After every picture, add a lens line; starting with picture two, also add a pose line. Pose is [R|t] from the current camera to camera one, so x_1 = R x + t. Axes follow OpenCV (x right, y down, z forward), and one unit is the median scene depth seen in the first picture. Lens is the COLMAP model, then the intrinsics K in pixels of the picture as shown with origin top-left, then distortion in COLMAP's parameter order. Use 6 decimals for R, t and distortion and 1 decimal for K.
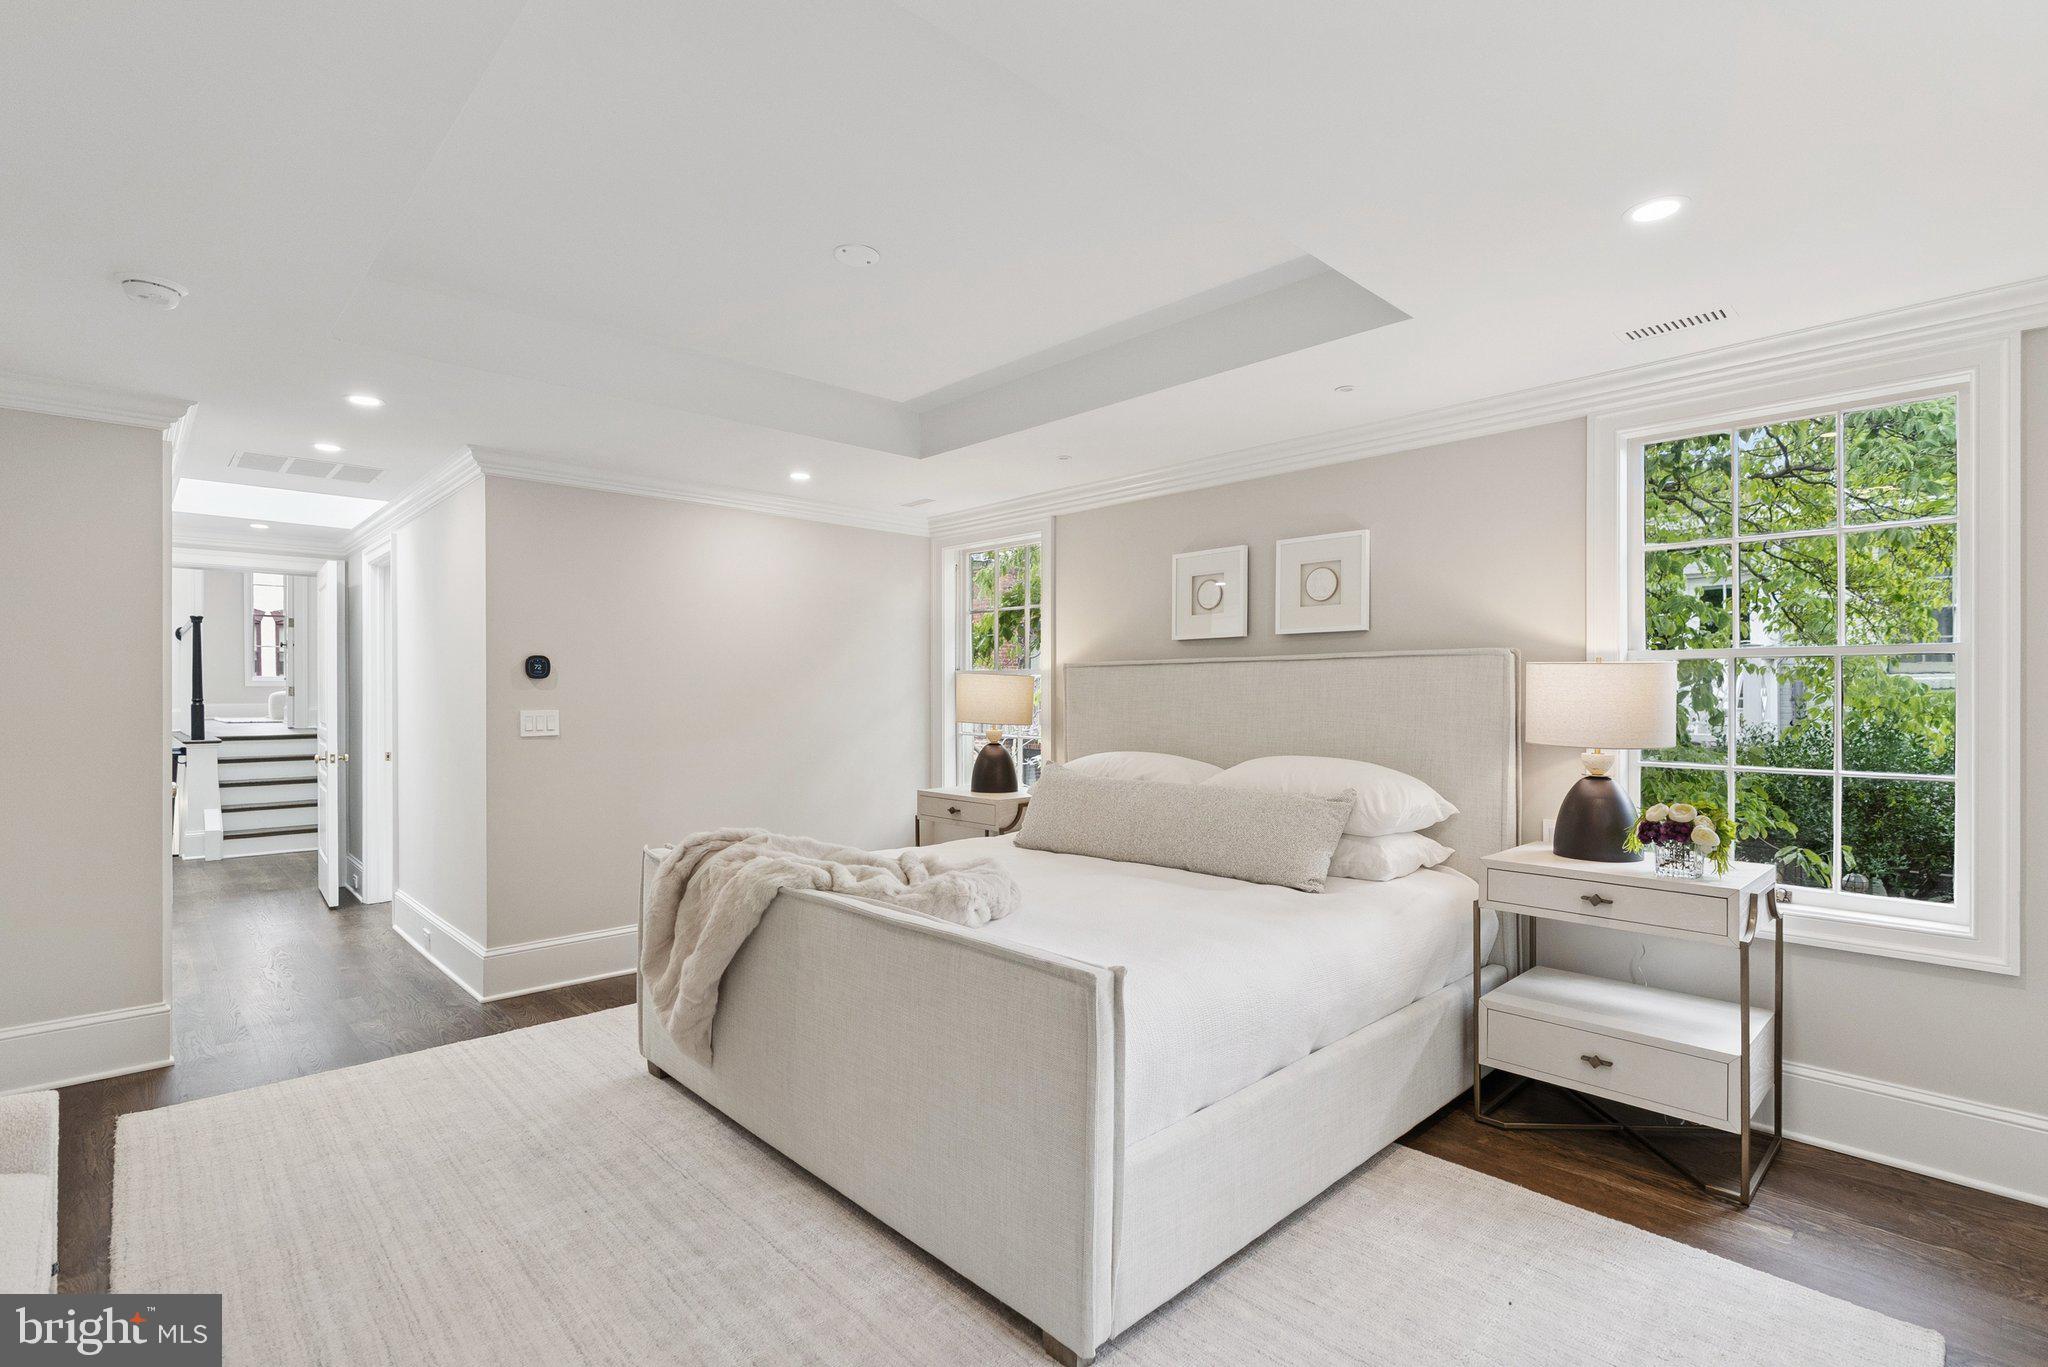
lens RADIAL K [[959.2, 0, 1012.7], [0, 959.2, 676.6], [0, 0, 1]] dist [-0.006624, 0.000028]
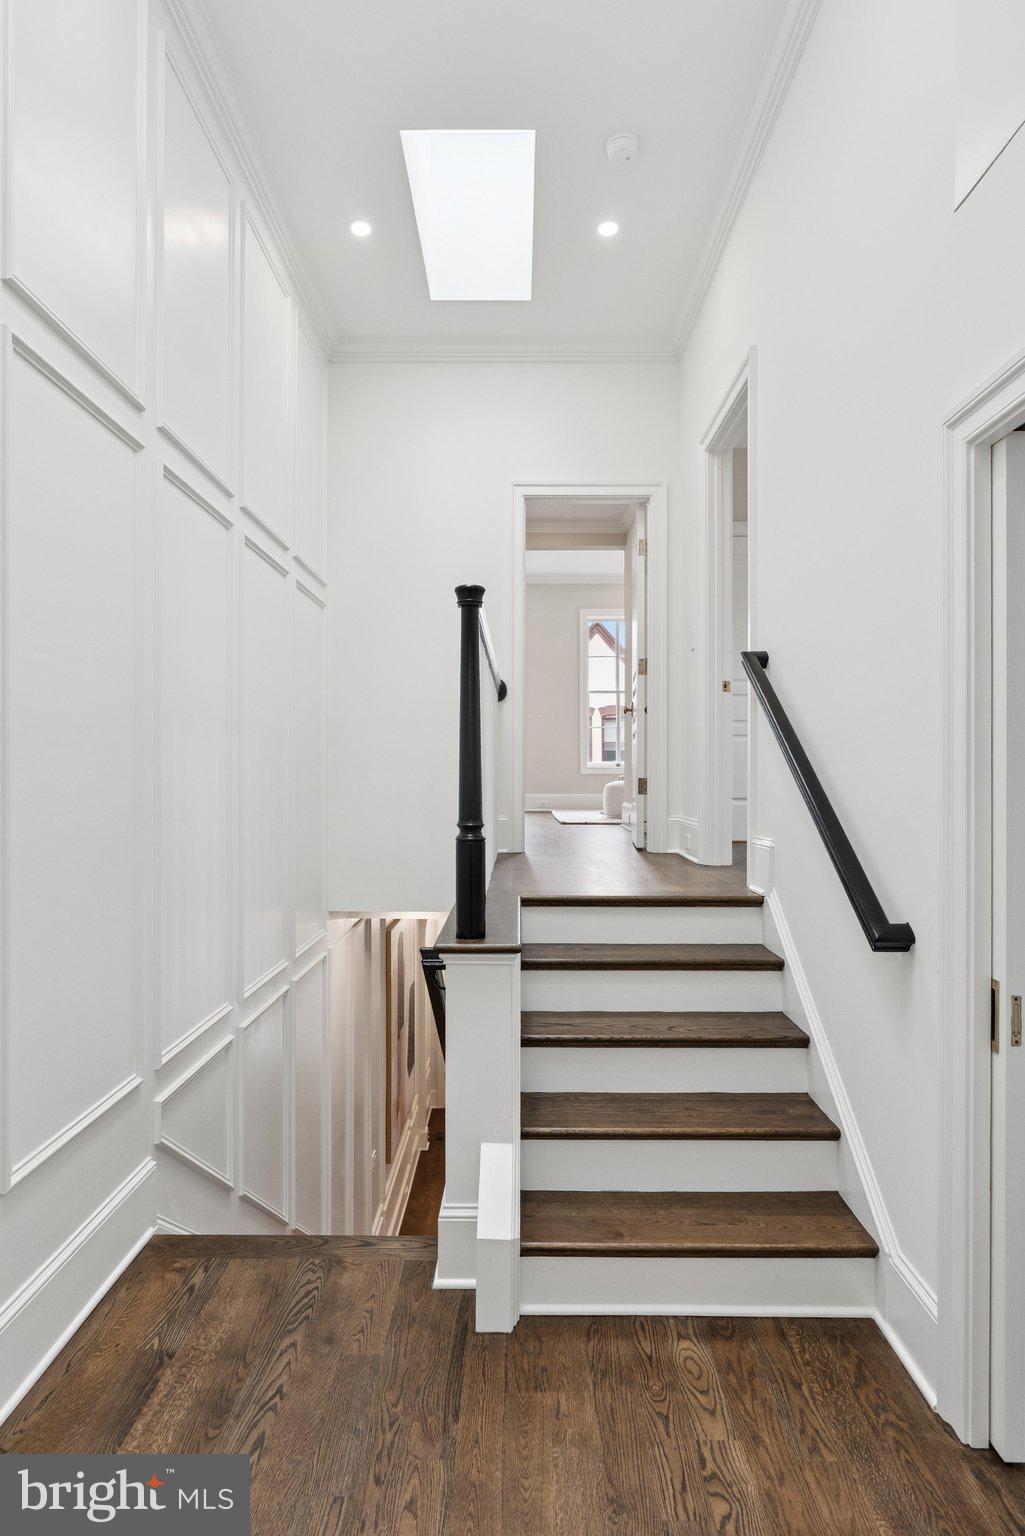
lens RADIAL K [[807.2, 0, 512.5], [0, 807.2, 768.0], [0, 0, 1]] dist [-0.000983, -0.000246]
pose [[0.723422, -0.000261, -0.690406, -0.540593], [0.005167, 0.999974, 0.005036, 0.001193], [0.690387, -0.007210, 0.723404, 0.672298]]
